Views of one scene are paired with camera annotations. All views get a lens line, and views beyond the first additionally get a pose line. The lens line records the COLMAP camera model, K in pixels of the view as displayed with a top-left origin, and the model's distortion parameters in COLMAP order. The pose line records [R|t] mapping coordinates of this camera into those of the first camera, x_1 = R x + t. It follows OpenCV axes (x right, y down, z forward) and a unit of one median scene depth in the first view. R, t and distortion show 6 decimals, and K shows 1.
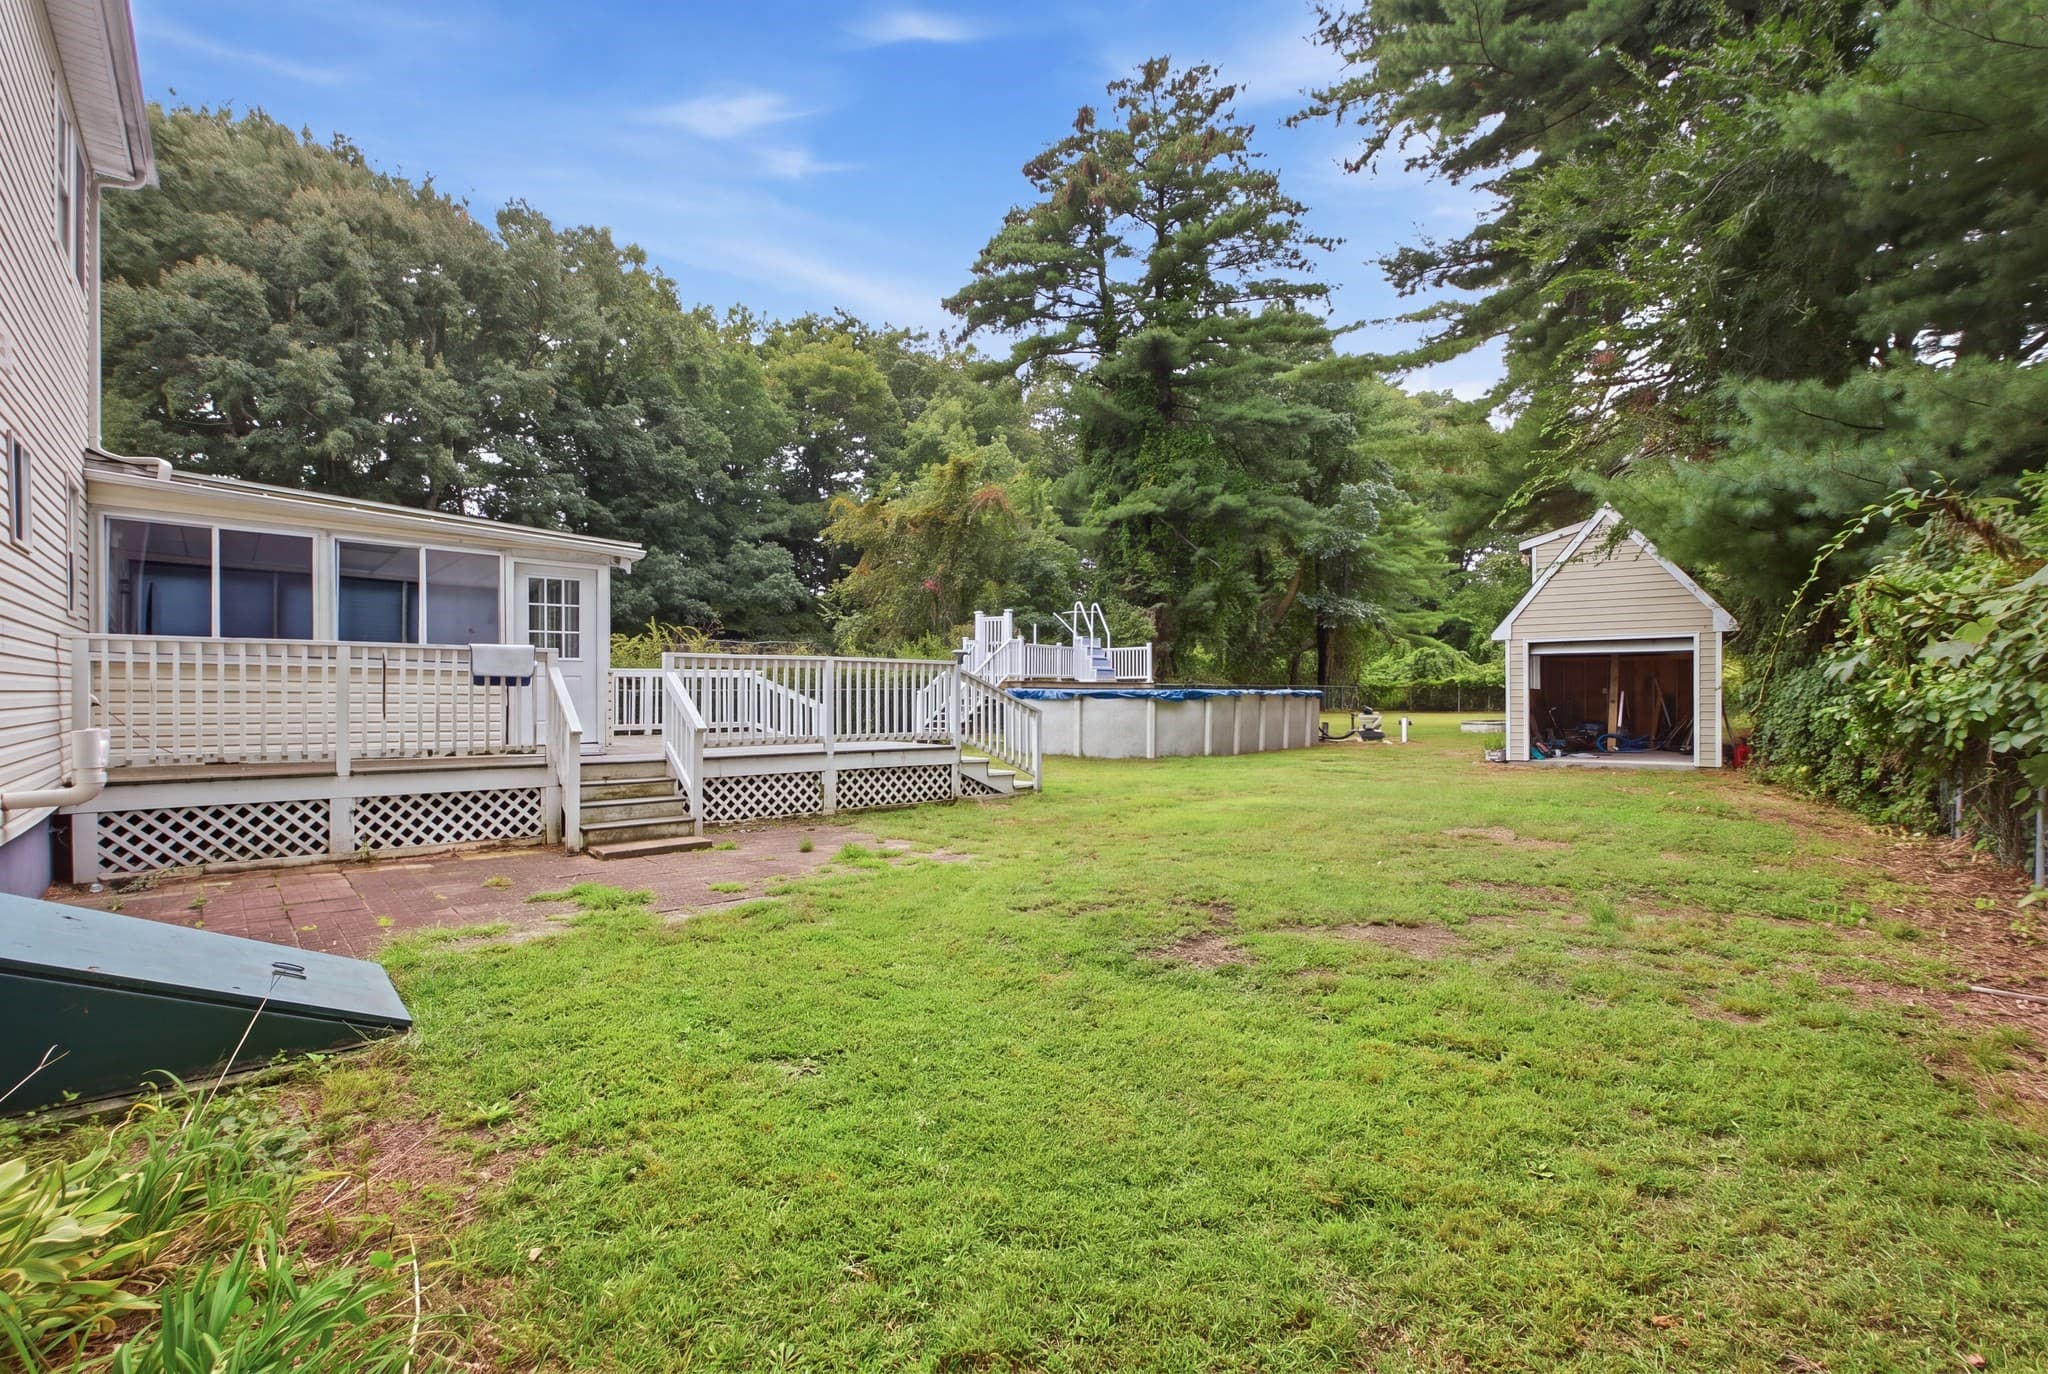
lens RADIAL K [[931.2, 0, 1024.0], [0, 931.2, 687.0], [0, 0, 1]] dist [0.001207, 0.000378]
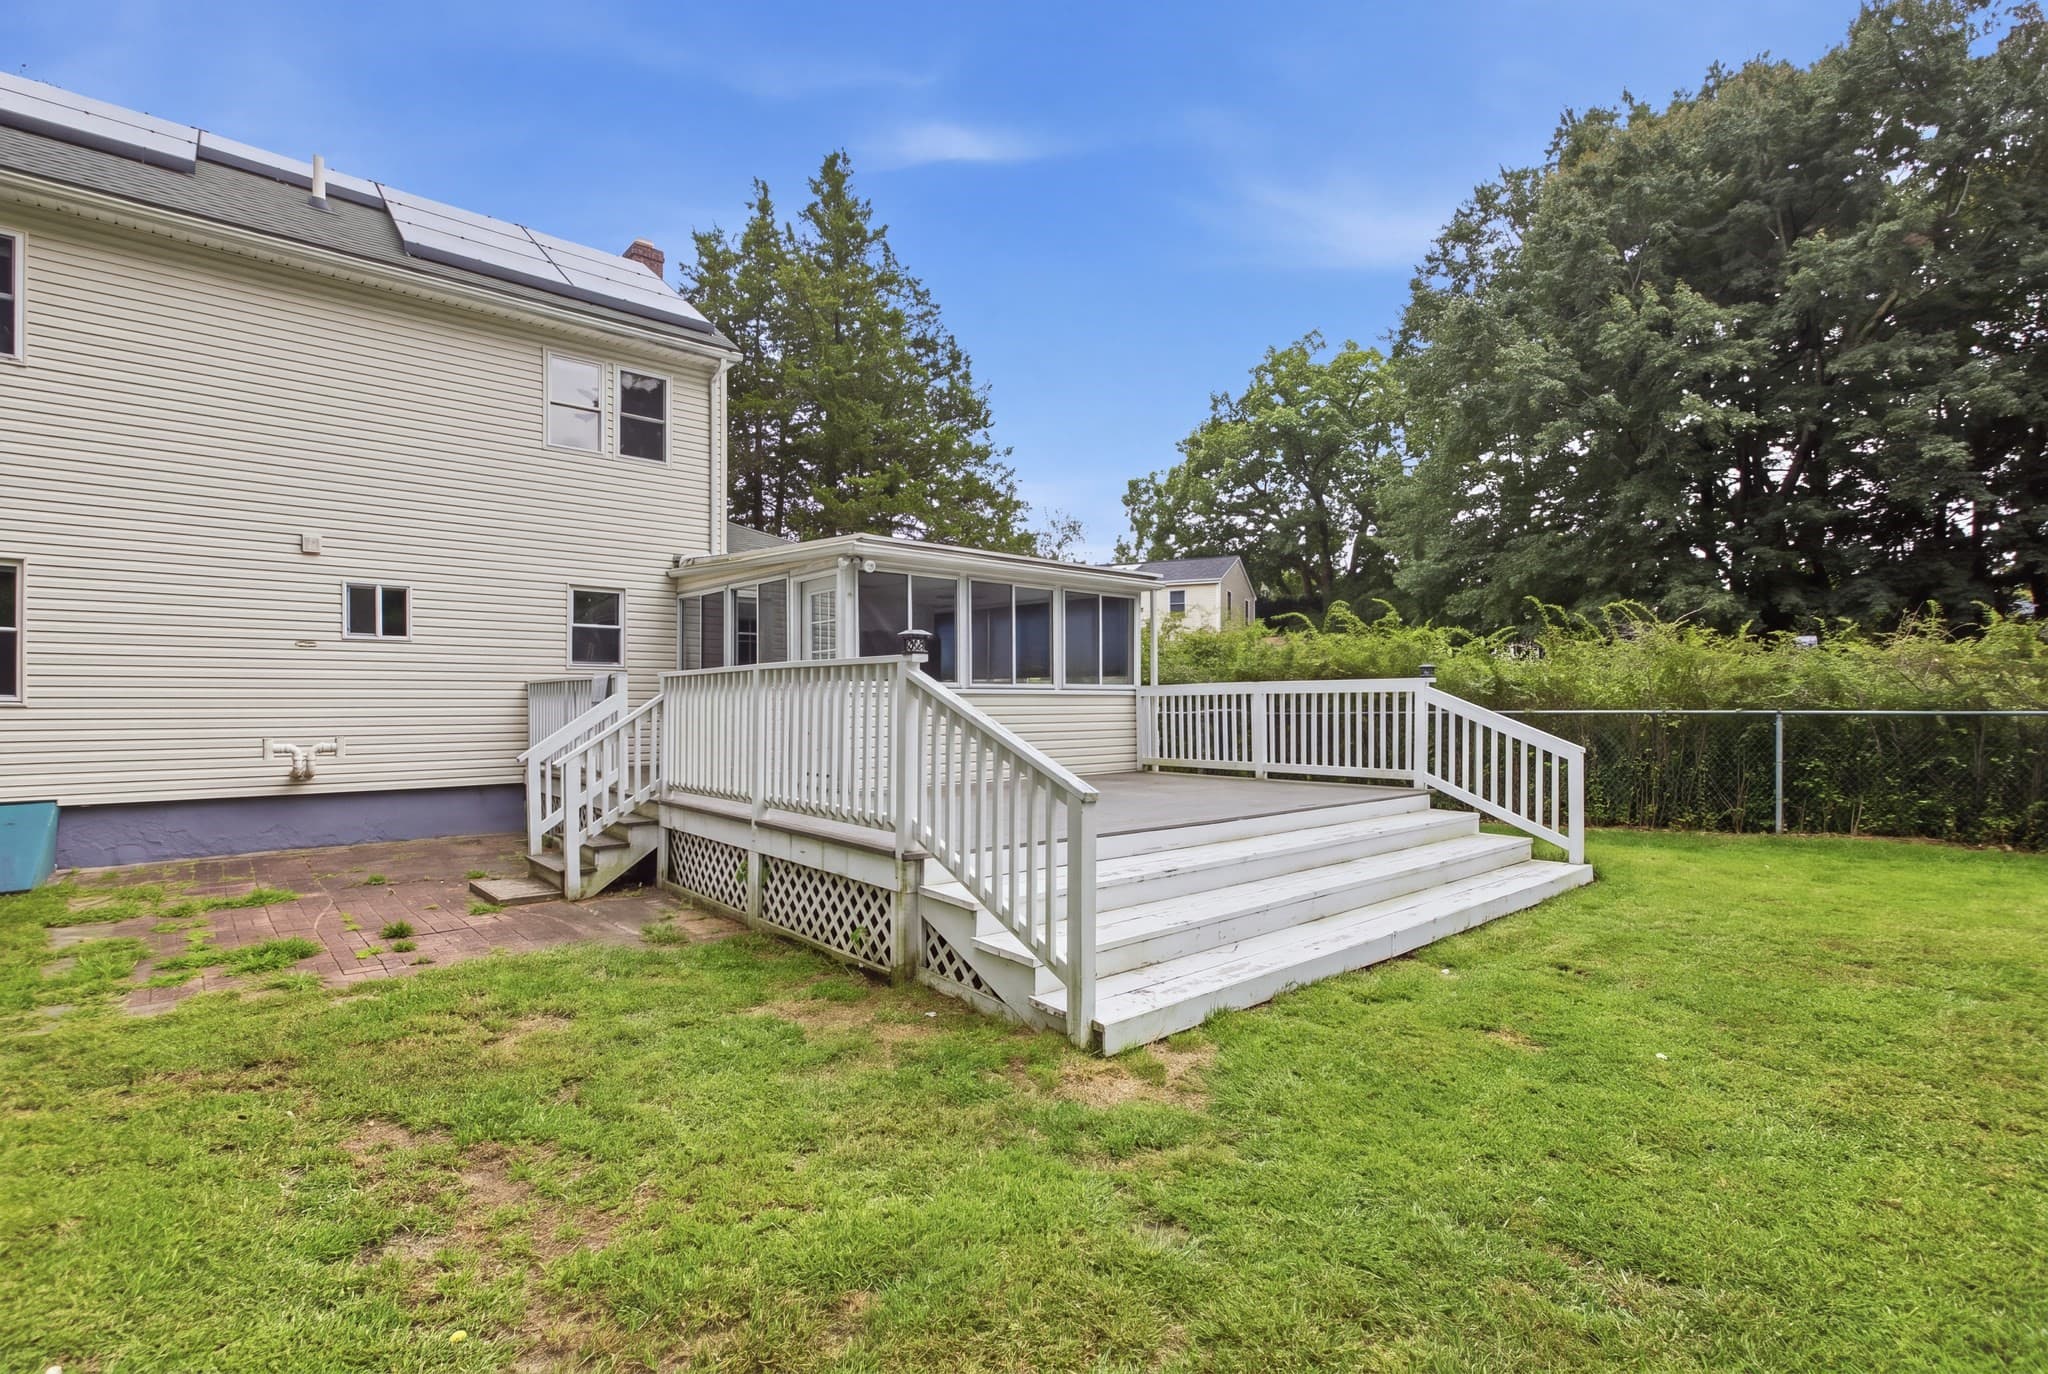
lens RADIAL K [[931.2, 0, 1024.0], [0, 931.2, 687.0], [0, 0, 1]] dist [0.001207, 0.000378]
pose [[-0.007887, -0.020277, -0.999763, 0.121780], [0.005283, 0.999780, -0.020319, -0.001129], [0.999955, -0.005442, -0.007778, 0.354150]]
